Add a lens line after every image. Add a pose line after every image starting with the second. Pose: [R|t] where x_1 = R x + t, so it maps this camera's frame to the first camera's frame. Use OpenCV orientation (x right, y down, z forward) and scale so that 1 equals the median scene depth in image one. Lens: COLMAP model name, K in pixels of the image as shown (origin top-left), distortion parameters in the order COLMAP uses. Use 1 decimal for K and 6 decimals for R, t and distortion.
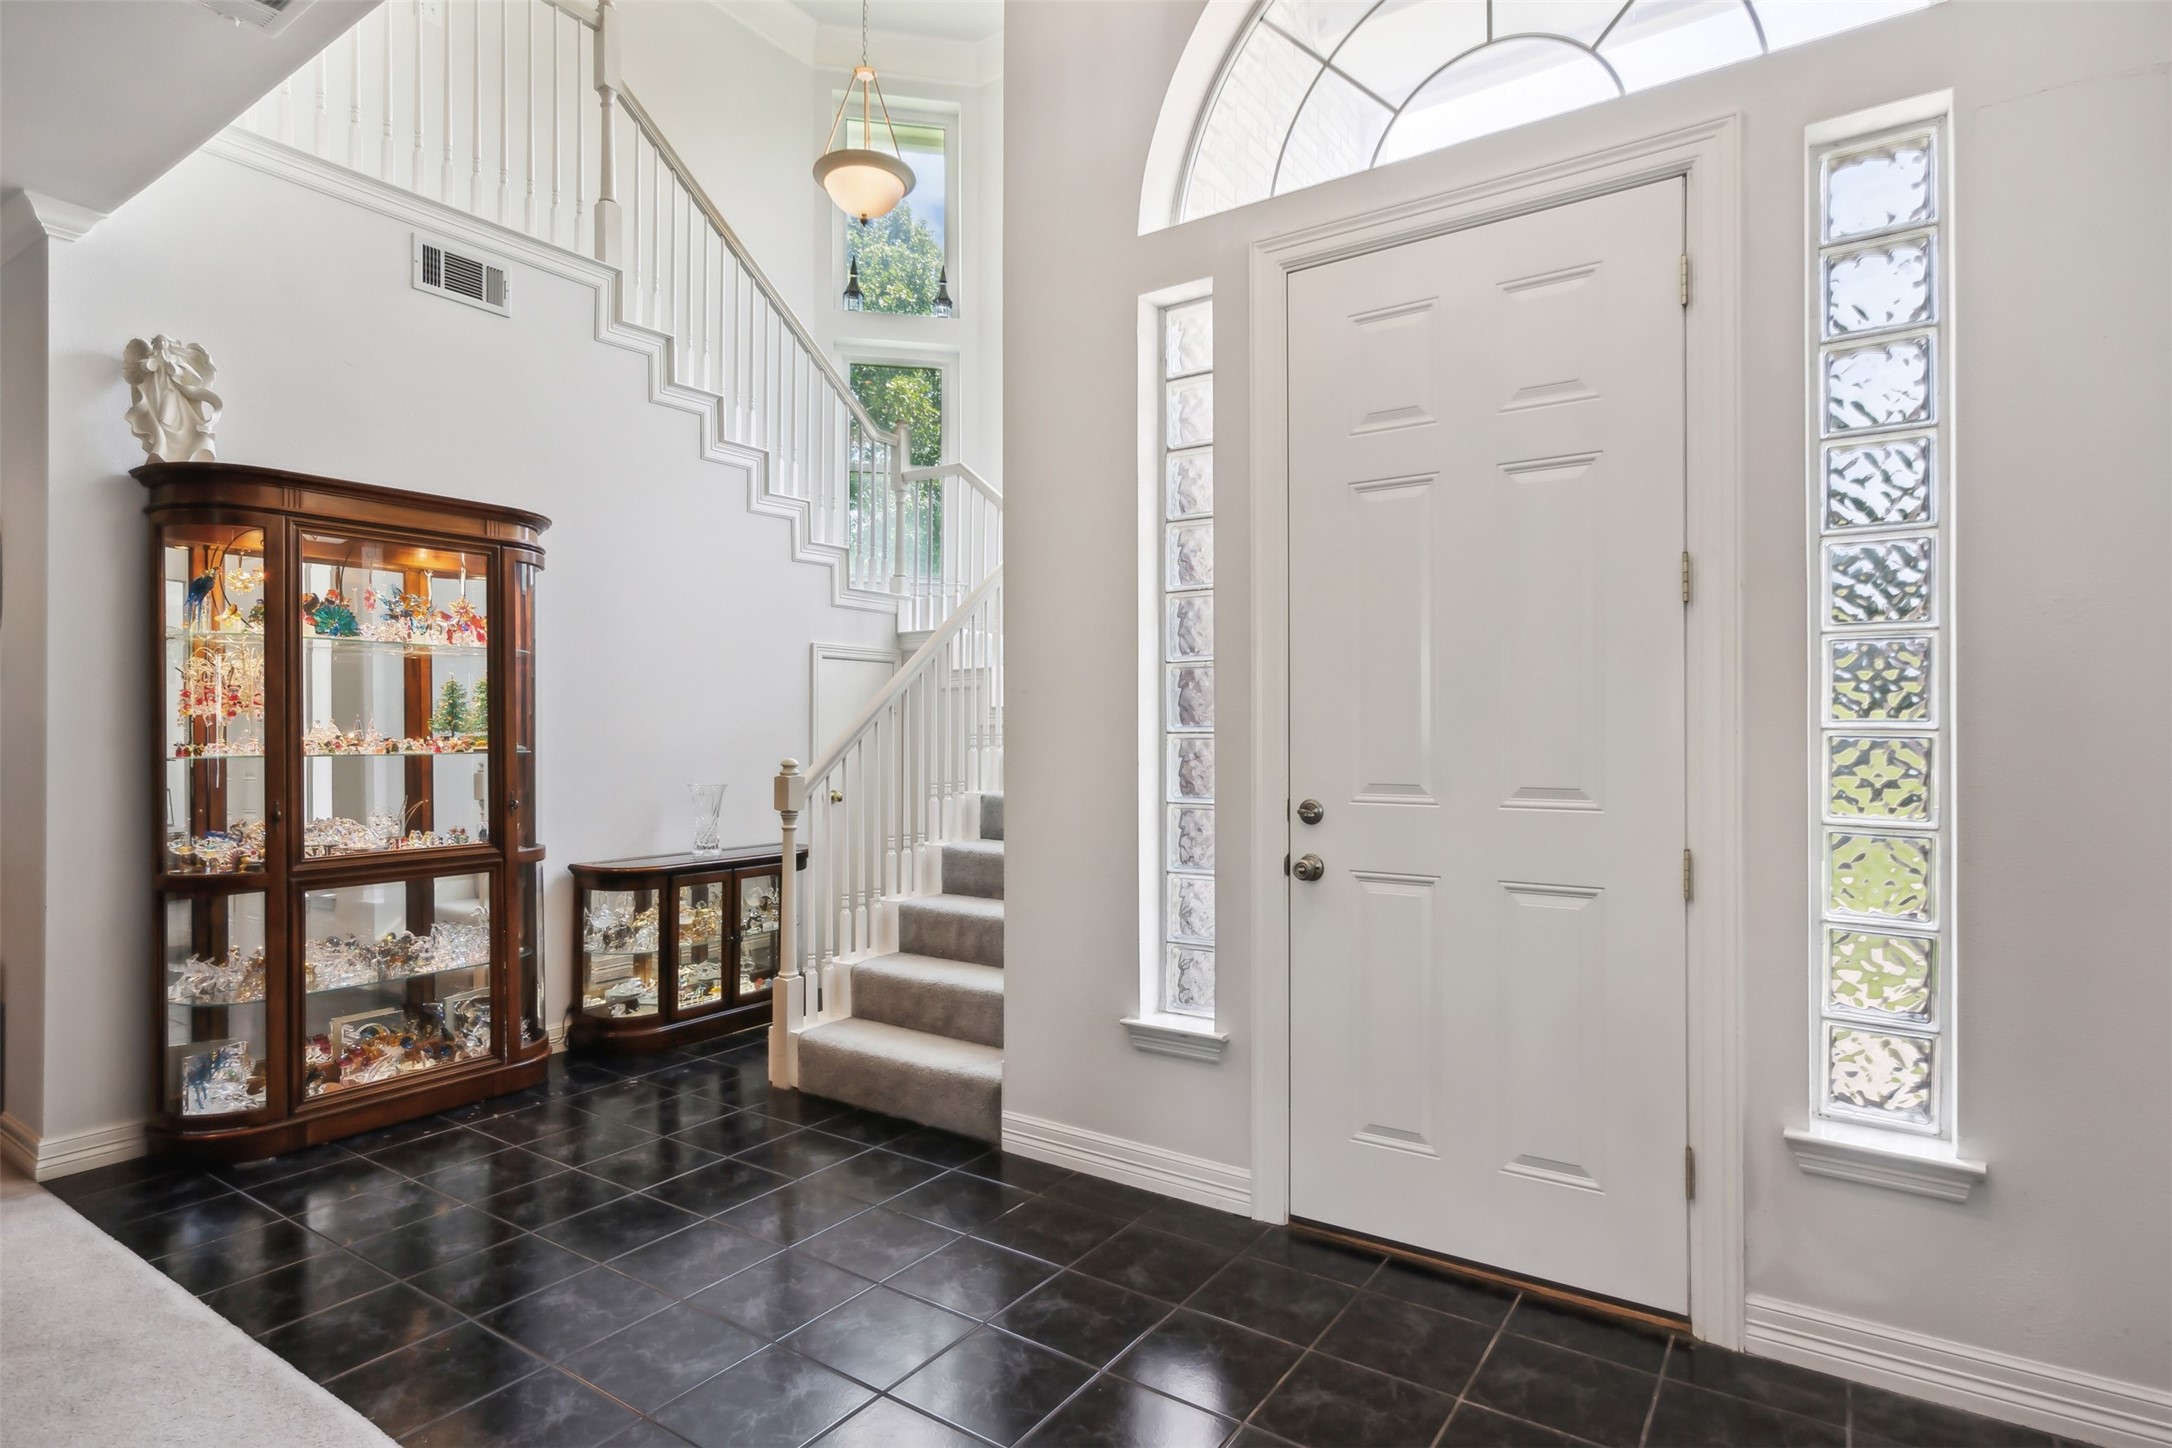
lens RADIAL K [[1129.9, 0, 1086.0], [0, 1129.9, 724.0], [0, 0, 1]] dist [0.004506, 0.000745]
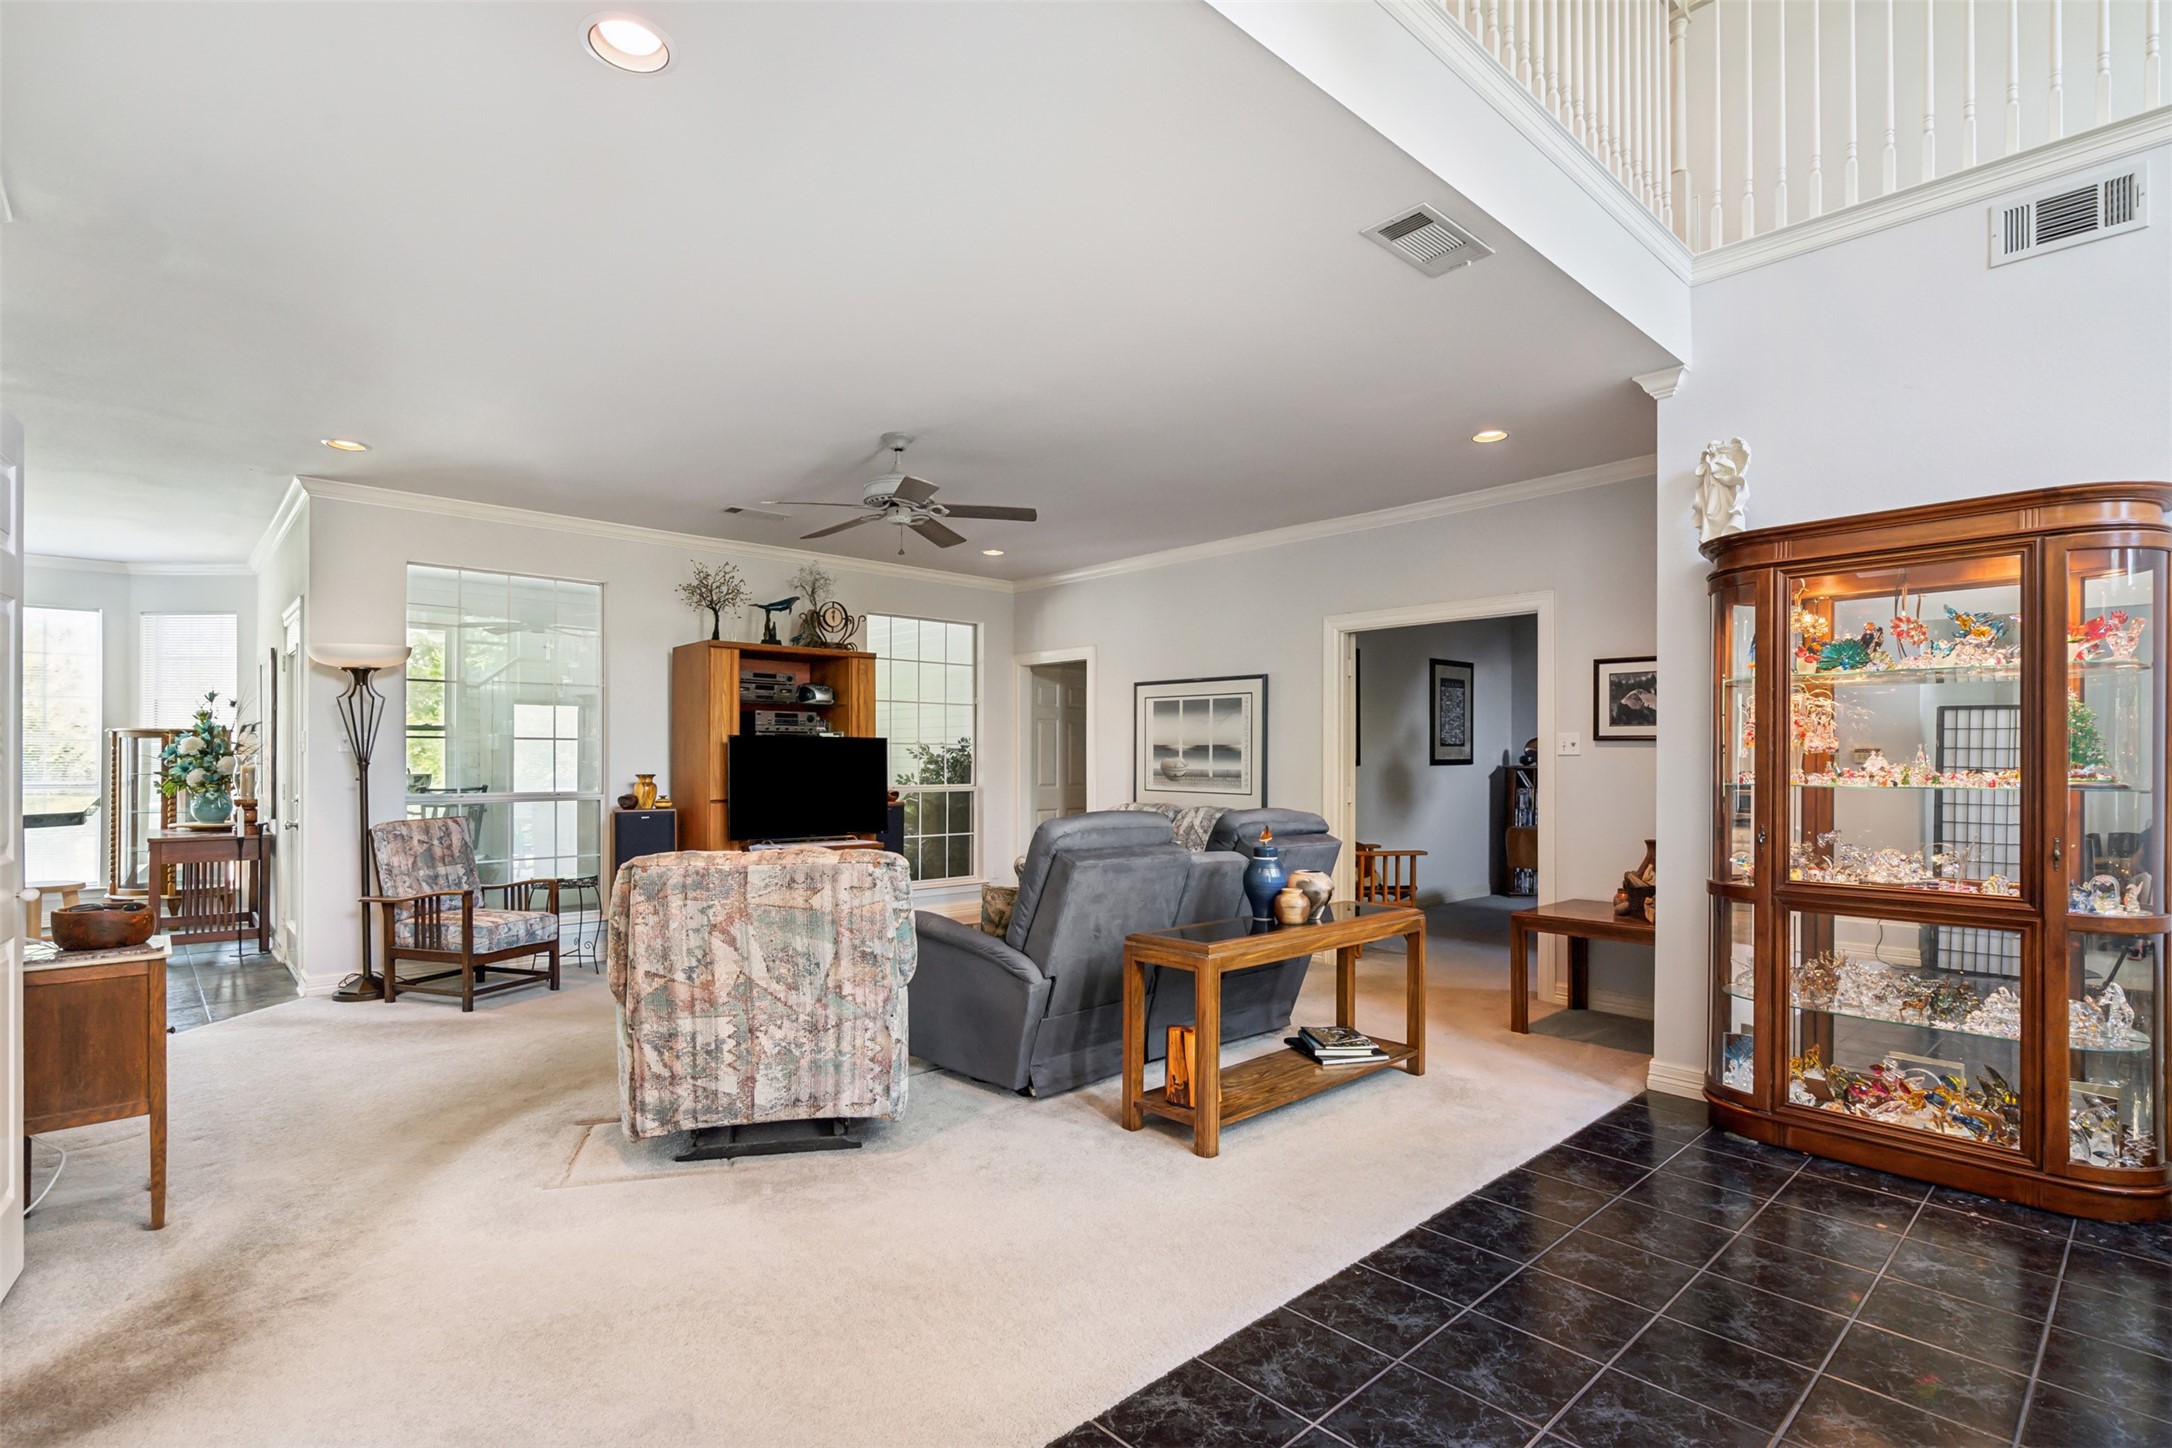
lens RADIAL K [[1030.9, 0, 1093.1], [0, 1030.9, 762.6], [0, 0, 1]] dist [-0.001059, 0.000082]
pose [[-0.220979, 0.001299, -0.975278, 0.423422], [0.003802, 0.999993, 0.000470, 0.003207], [0.975271, -0.003604, -0.220982, 0.581101]]
